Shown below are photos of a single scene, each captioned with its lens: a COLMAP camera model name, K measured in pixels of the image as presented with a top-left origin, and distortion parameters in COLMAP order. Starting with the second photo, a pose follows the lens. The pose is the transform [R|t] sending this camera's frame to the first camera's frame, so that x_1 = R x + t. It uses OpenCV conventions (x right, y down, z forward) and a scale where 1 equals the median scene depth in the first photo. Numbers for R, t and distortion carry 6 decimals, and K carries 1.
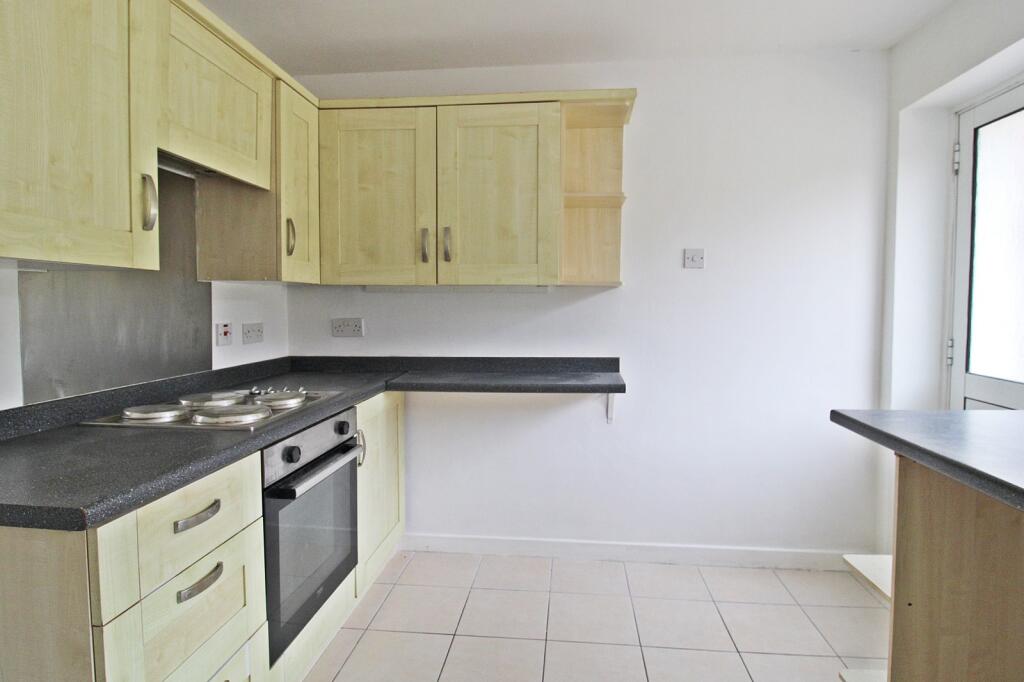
lens RADIAL K [[544.5, 0, 527.3], [0, 544.5, 319.0], [0, 0, 1]] dist [0.025892, -0.035881]
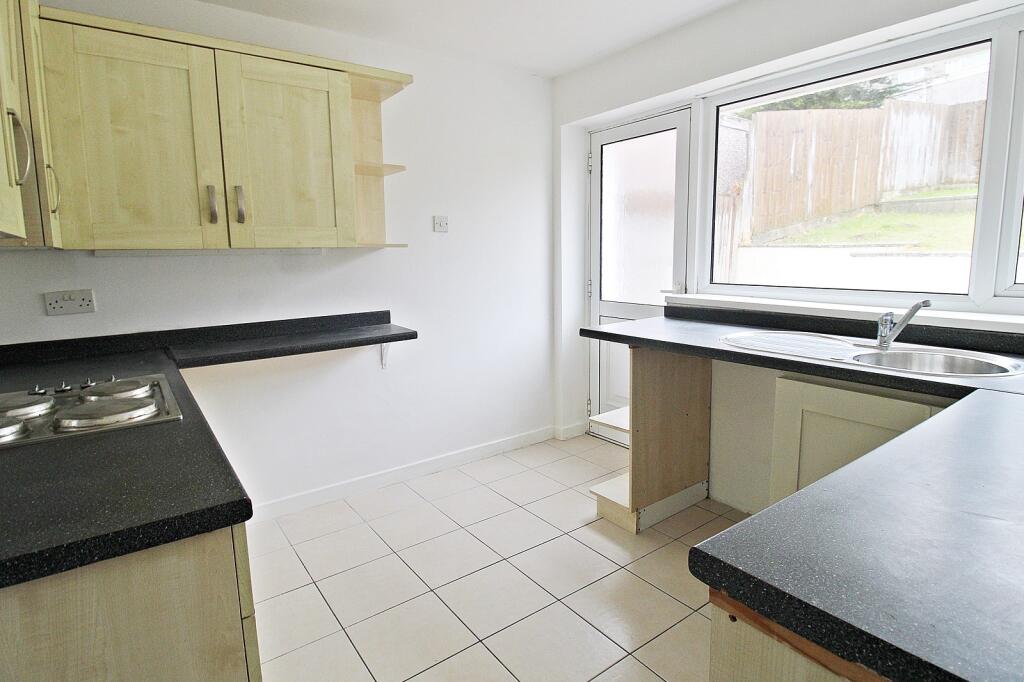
lens RADIAL K [[530.8, 0, 512.2], [0, 530.8, 316.1], [0, 0, 1]] dist [-0.000851, -0.008766]
pose [[0.748316, -0.092735, 0.656829, -0.409049], [0.038163, 0.994558, 0.096939, -0.017000], [-0.662244, -0.047474, 0.747783, 0.000631]]
